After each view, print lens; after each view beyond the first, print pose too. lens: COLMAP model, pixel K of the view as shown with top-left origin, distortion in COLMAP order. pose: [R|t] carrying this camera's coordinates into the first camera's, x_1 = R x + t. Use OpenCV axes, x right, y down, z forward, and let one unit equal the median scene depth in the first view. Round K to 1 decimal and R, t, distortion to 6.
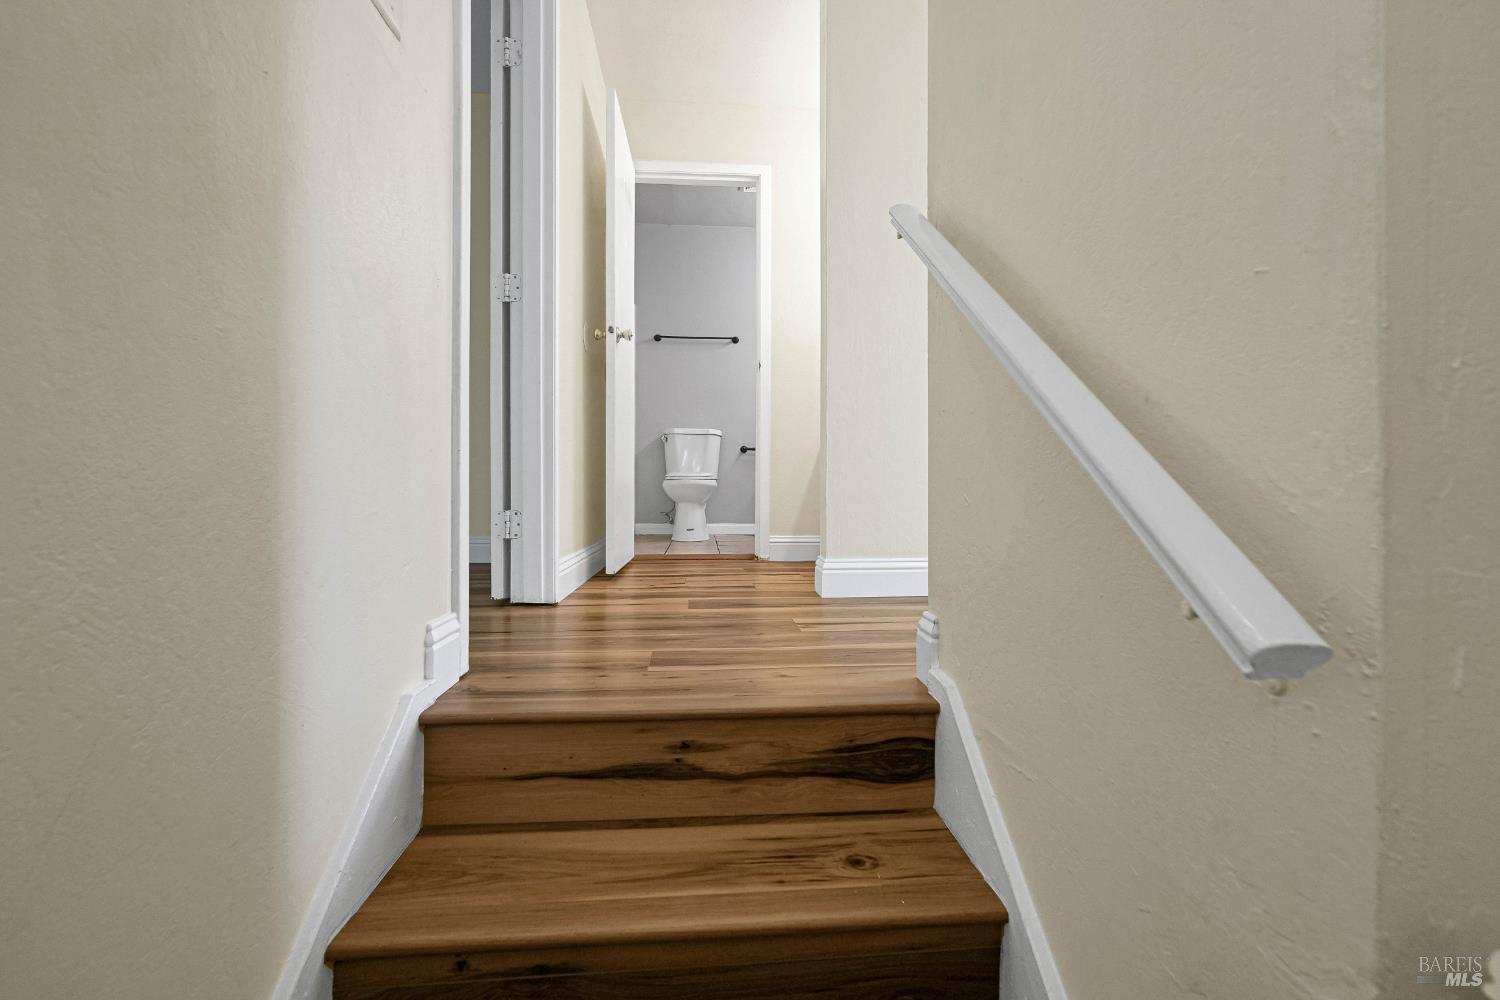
lens RADIAL K [[657.9, 0, 748.6], [0, 657.9, 499.5], [0, 0, 1]] dist [-0.000448, 0.003067]
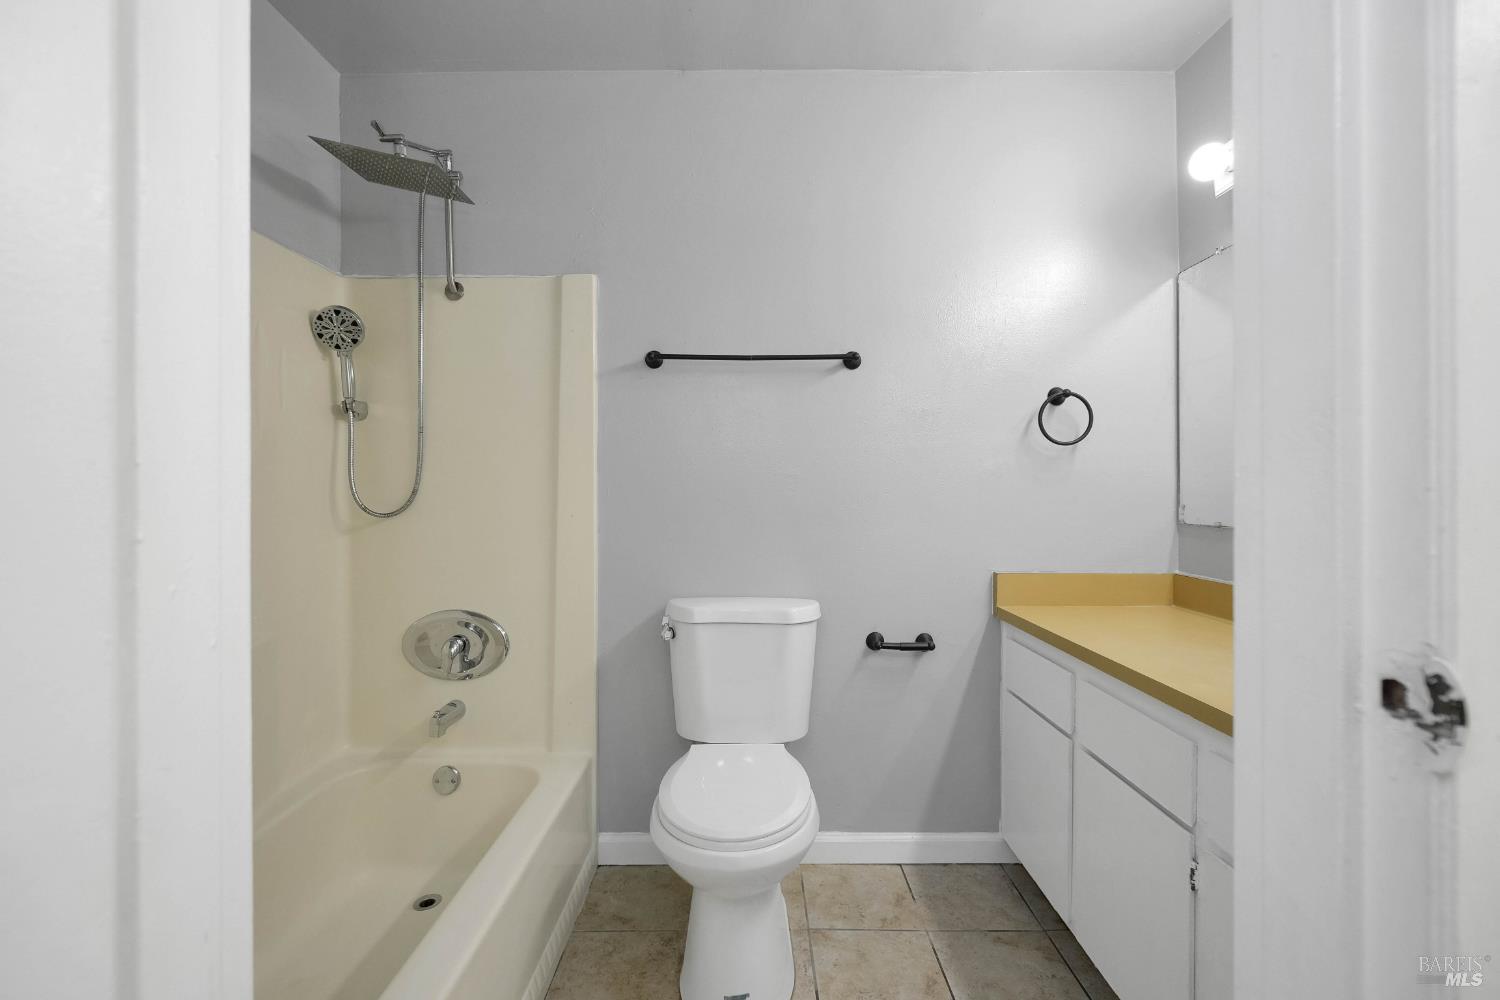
lens RADIAL K [[657.9, 0, 751.1], [0, 657.9, 497.0], [0, 0, 1]] dist [-0.000448, 0.003067]
pose [[0.997293, -0.004913, -0.073366, -0.054153], [0.004386, 0.999963, -0.007342, -0.167115], [0.073399, 0.007000, 0.997278, 0.638301]]
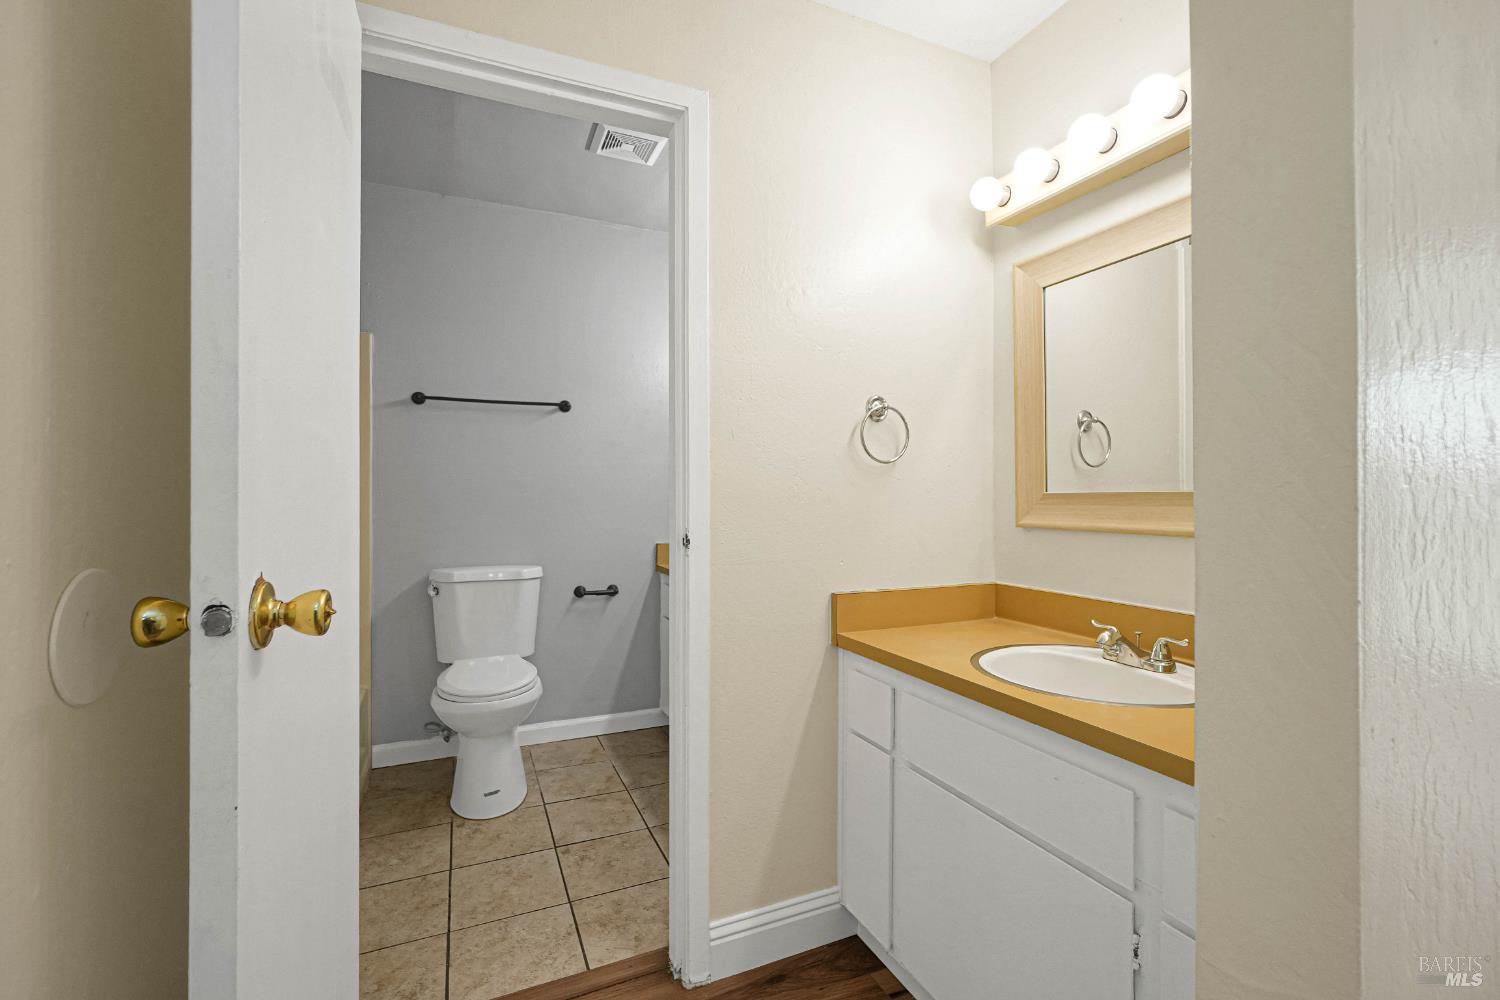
lens RADIAL K [[657.9, 0, 746.1], [0, 657.9, 489.1], [0, 0, 1]] dist [-0.000448, 0.003067]
pose [[0.943829, -0.003792, 0.330414, -0.064856], [0.009950, 0.999807, -0.016948, -0.164852], [-0.330285, 0.019284, 0.943684, 0.411322]]
